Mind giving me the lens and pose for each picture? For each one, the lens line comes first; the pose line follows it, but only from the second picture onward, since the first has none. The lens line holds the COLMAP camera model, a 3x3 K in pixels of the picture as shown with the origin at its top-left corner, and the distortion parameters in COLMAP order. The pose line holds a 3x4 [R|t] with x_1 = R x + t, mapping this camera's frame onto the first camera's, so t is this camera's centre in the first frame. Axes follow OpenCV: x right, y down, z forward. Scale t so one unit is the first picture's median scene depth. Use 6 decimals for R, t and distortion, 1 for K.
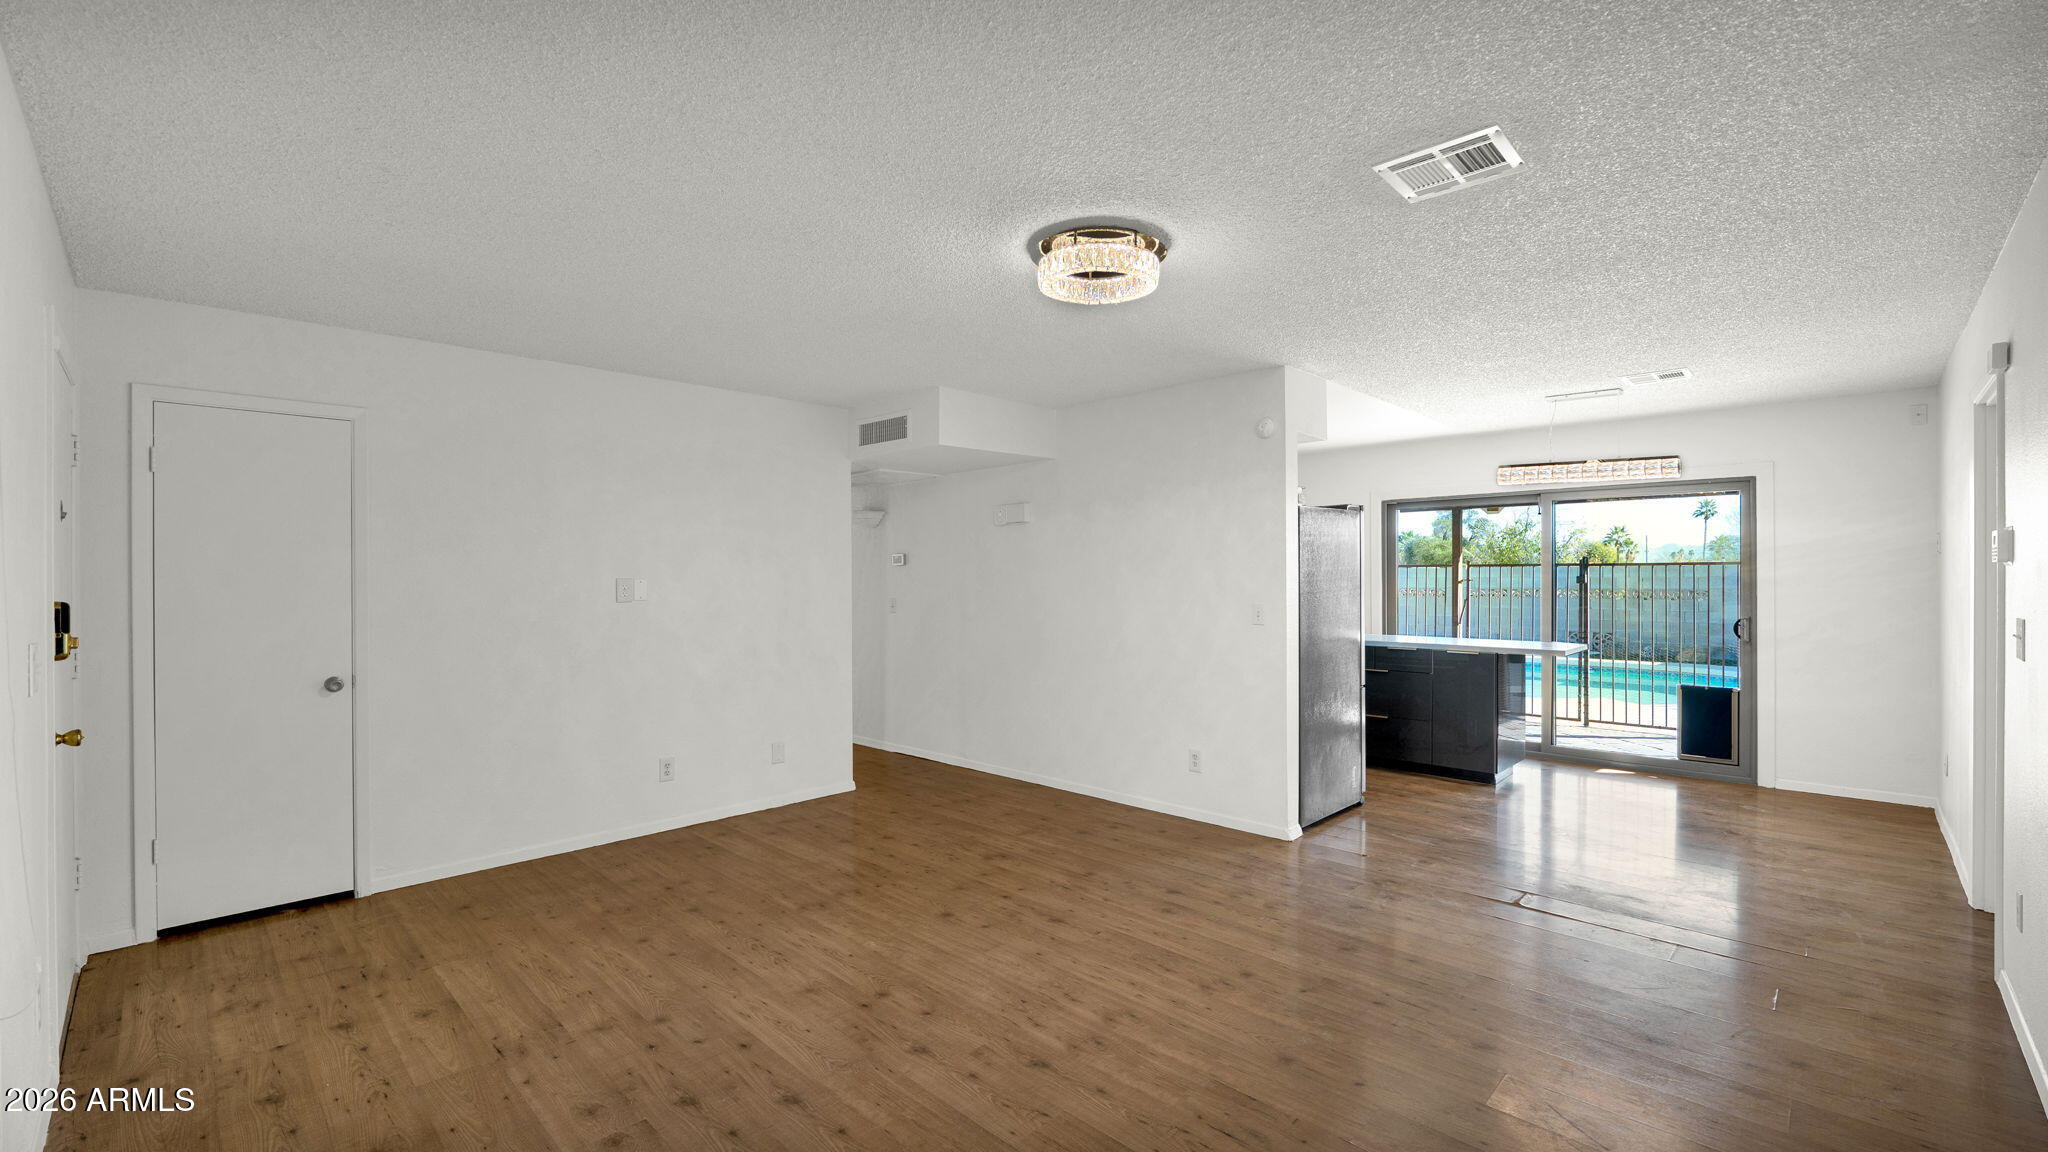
lens RADIAL K [[849.4, 0, 1028.5], [0, 849.4, 581.6], [0, 0, 1]] dist [-0.000971, 0.000101]
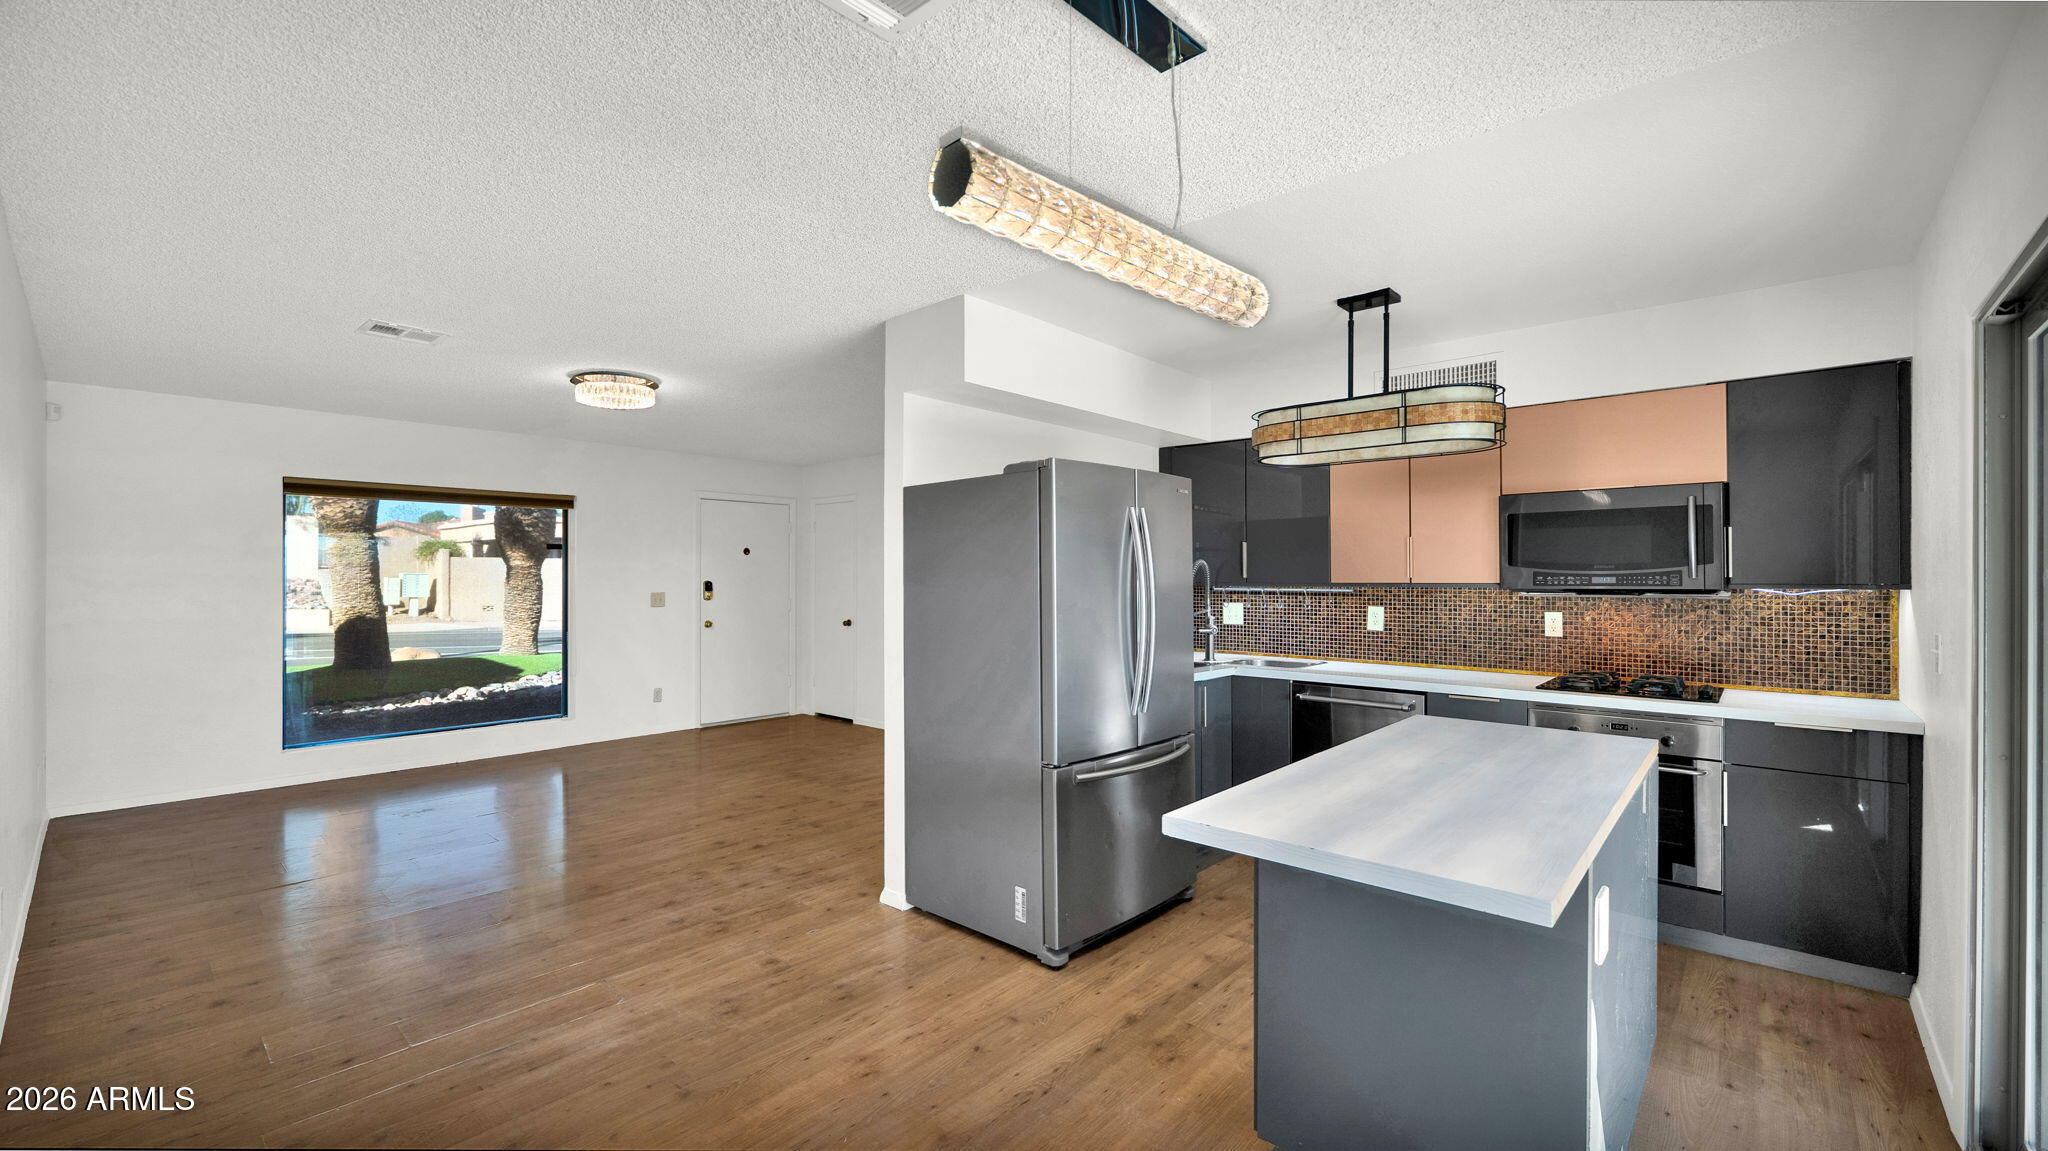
lens RADIAL K [[849.4, 0, 1028.5], [0, 849.4, 581.1], [0, 0, 1]] dist [-0.000971, 0.000101]
pose [[0.052199, 0.004092, -0.998628, 1.383198], [-0.033094, 0.999449, 0.002365, -0.004683], [0.998088, 0.032926, 0.052306, 1.349138]]
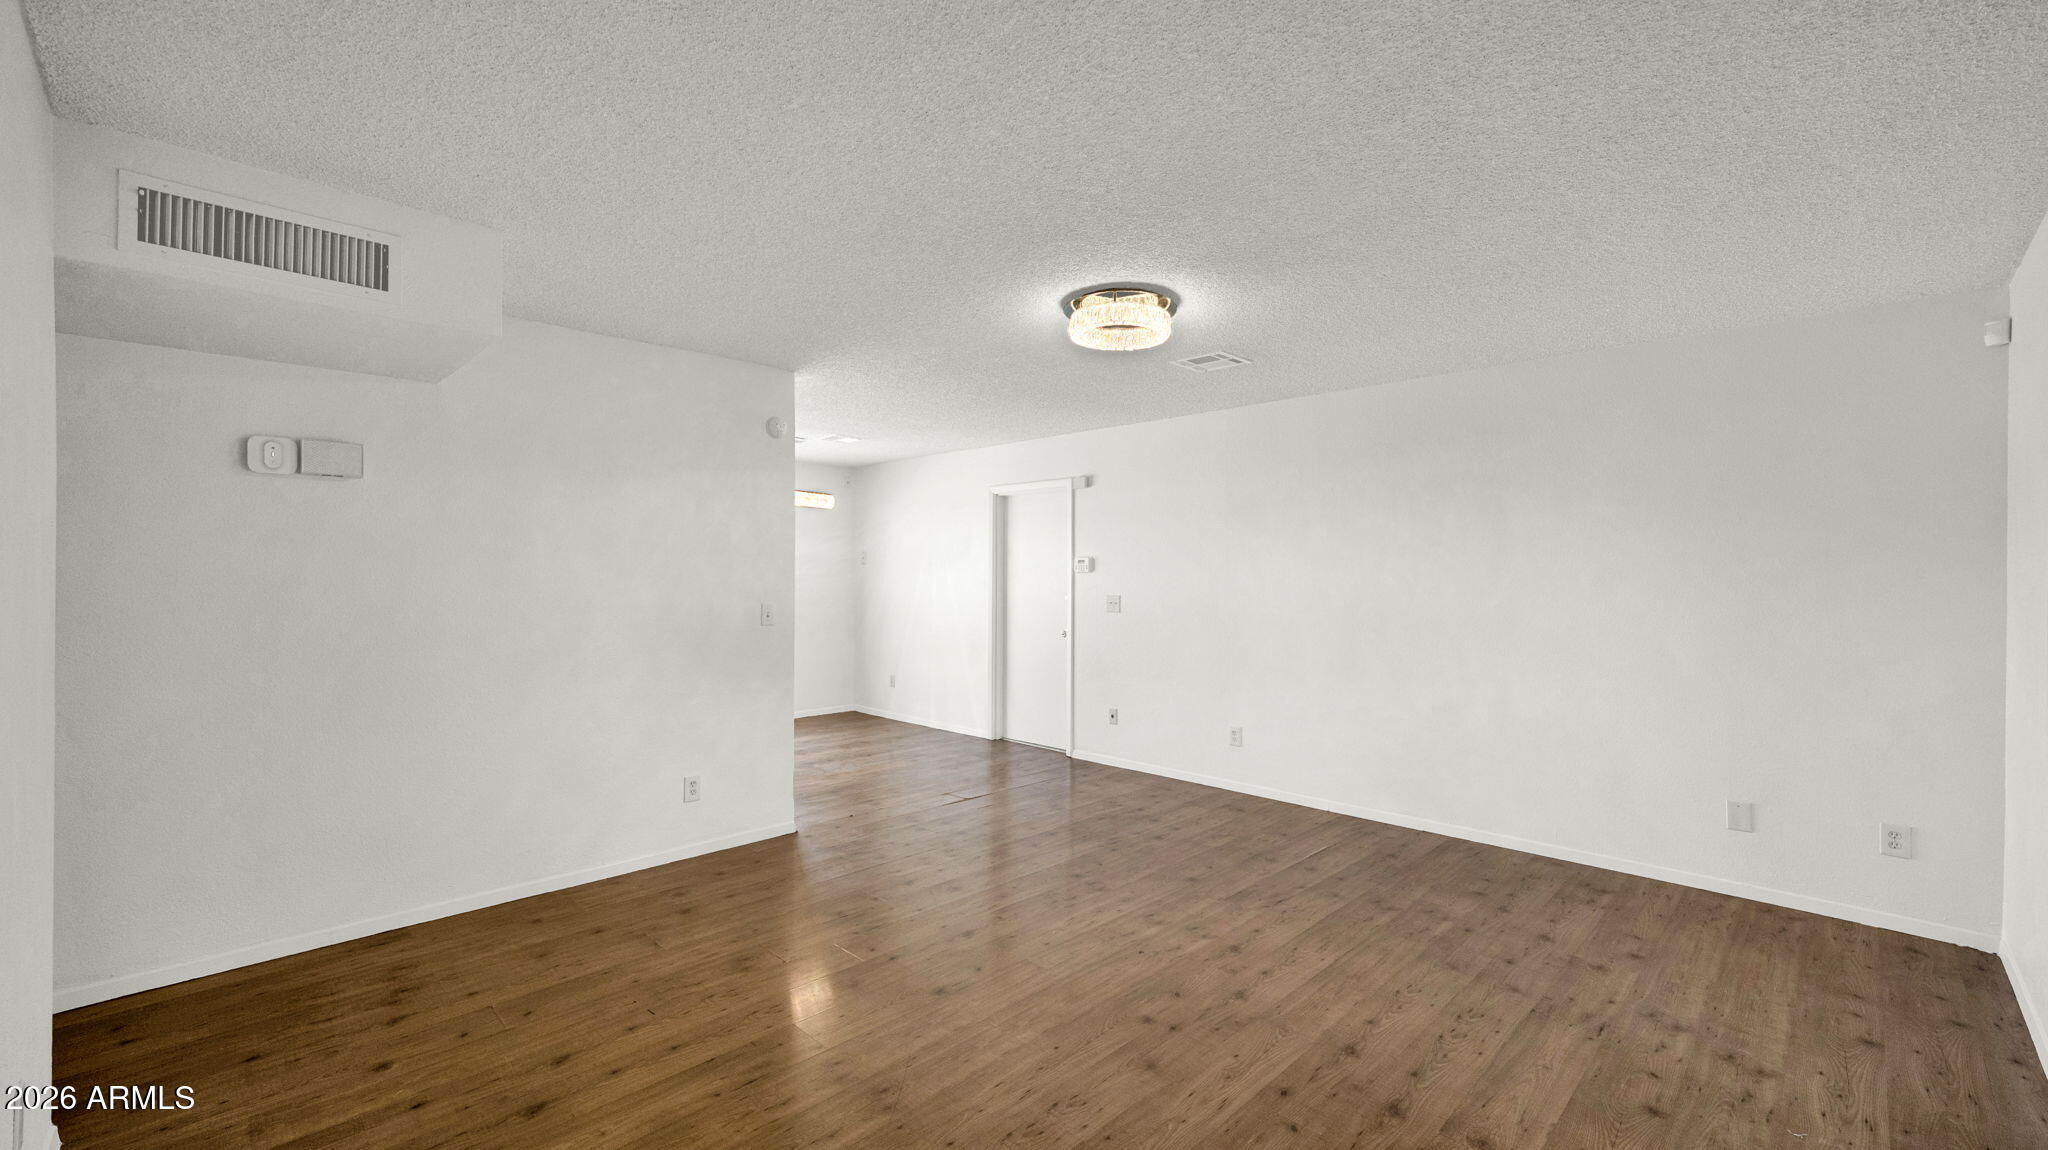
lens RADIAL K [[849.4, 0, 1028.5], [0, 849.4, 580.6], [0, 0, 1]] dist [-0.000971, 0.000101]
pose [[0.006290, -0.001064, 0.999980, -0.855580], [0.008599, 0.999963, 0.001010, 0.013979], [-0.999943, 0.008592, 0.006299, 0.889682]]
